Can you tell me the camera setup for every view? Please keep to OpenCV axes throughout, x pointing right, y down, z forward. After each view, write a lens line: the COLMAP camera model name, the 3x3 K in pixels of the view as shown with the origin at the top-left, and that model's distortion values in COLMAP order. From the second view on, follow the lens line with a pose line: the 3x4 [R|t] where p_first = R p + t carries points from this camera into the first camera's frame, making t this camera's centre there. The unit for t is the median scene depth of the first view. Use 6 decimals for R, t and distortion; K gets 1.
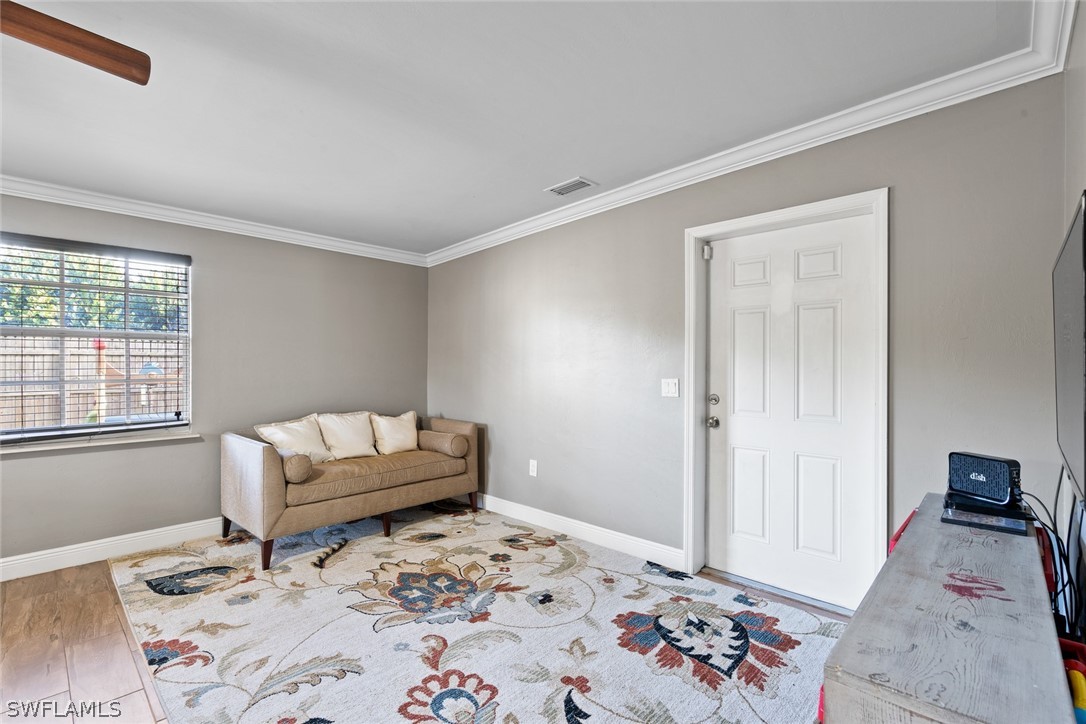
lens RADIAL K [[502.4, 0, 534.7], [0, 502.4, 355.3], [0, 0, 1]] dist [-0.001872, 0.001340]
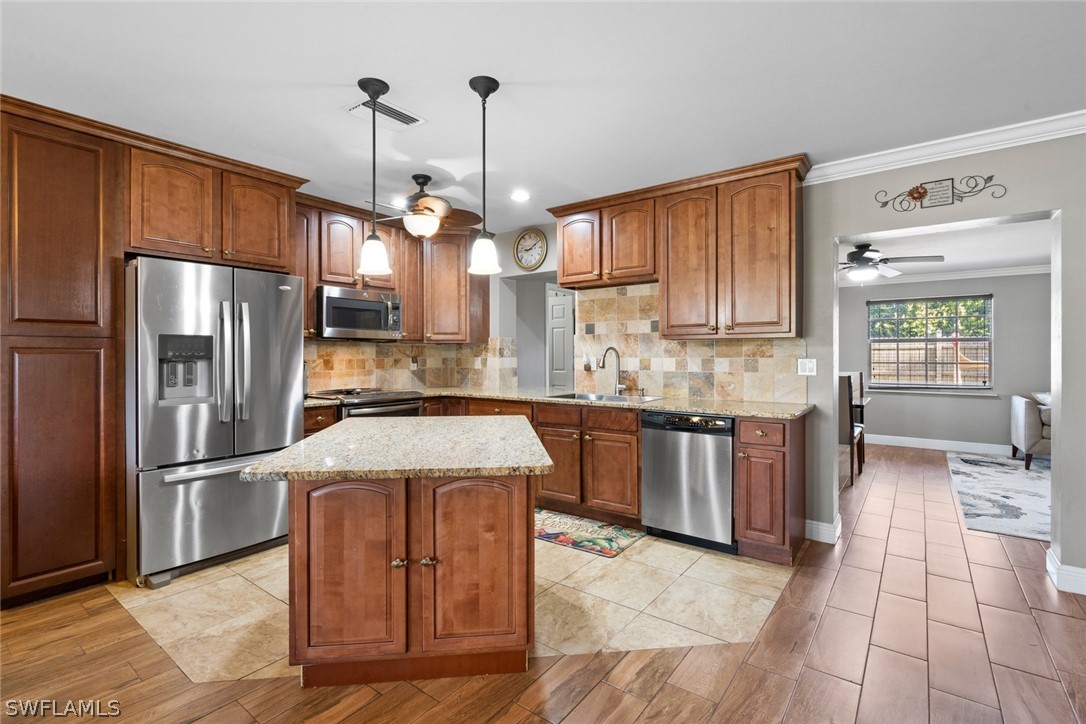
lens RADIAL K [[502.4, 0, 534.7], [0, 502.4, 355.3], [0, 0, 1]] dist [-0.001872, 0.001340]
pose [[0.126627, 0.008457, -0.991914, 0.887364], [0.009187, 0.999911, 0.009698, -0.013796], [0.991908, -0.010341, 0.126538, -0.845954]]
